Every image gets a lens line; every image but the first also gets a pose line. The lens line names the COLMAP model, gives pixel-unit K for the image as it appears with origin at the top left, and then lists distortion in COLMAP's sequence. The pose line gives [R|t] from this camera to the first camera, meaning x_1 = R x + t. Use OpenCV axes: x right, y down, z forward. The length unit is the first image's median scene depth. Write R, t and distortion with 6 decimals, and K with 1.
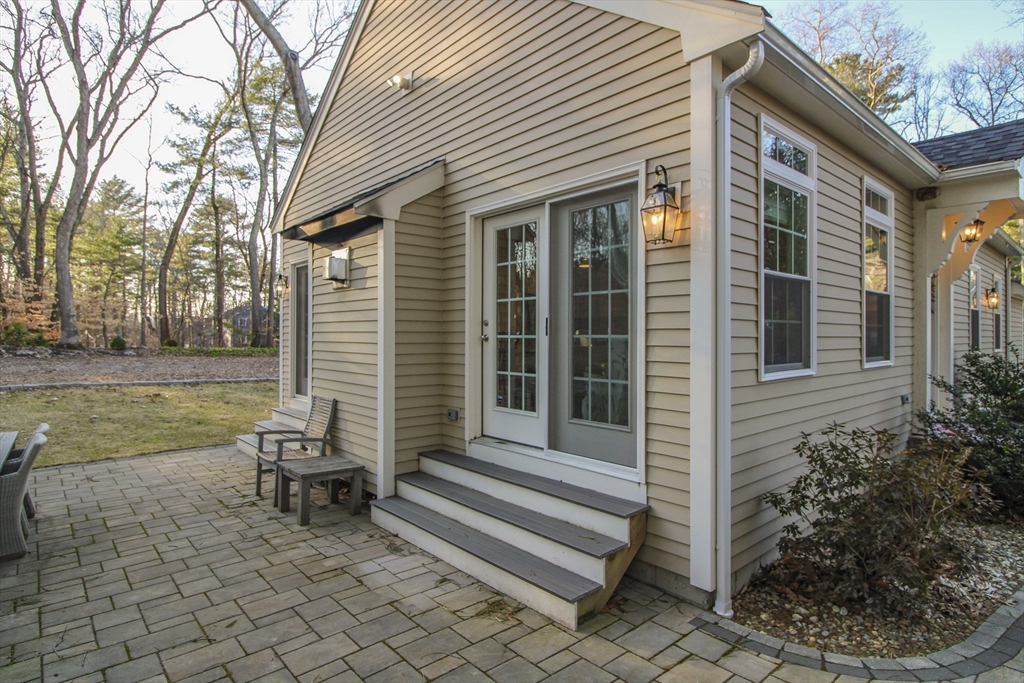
lens RADIAL K [[544.3, 0, 504.4], [0, 544.3, 336.2], [0, 0, 1]] dist [-0.000964, -0.007573]
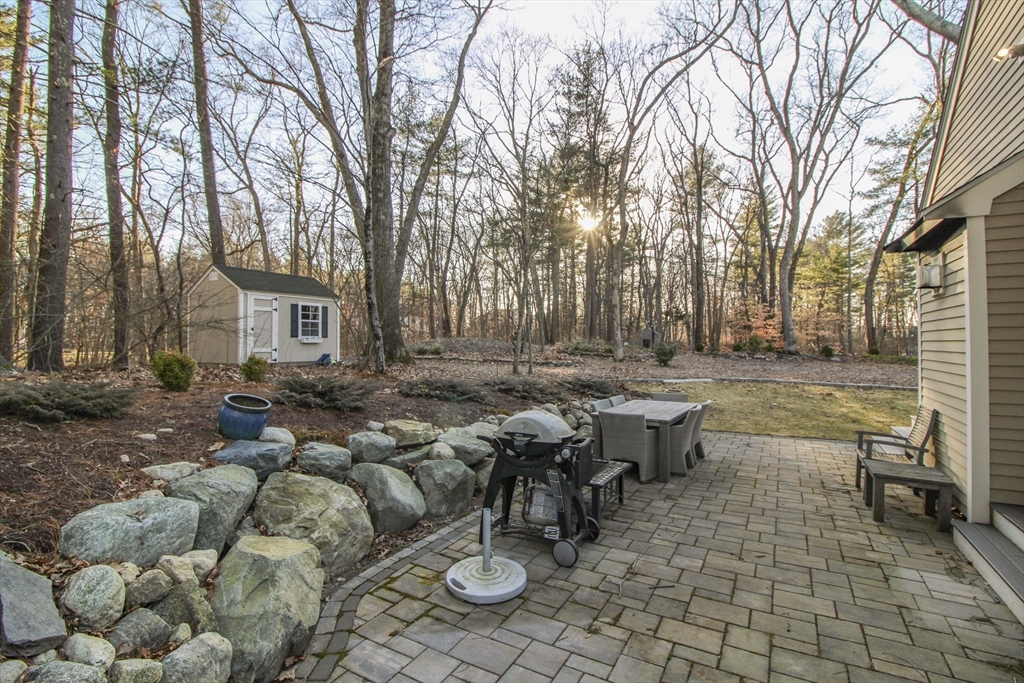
lens RADIAL K [[465.7, 0, 511.9], [0, 465.7, 341.3], [0, 0, 1]] dist [-0.015905, -0.006786]
pose [[0.321170, -0.004786, -0.947009, 0.216151], [-0.003290, 0.999976, -0.006170, 0.000642], [0.947016, 0.005097, 0.321146, 0.021167]]
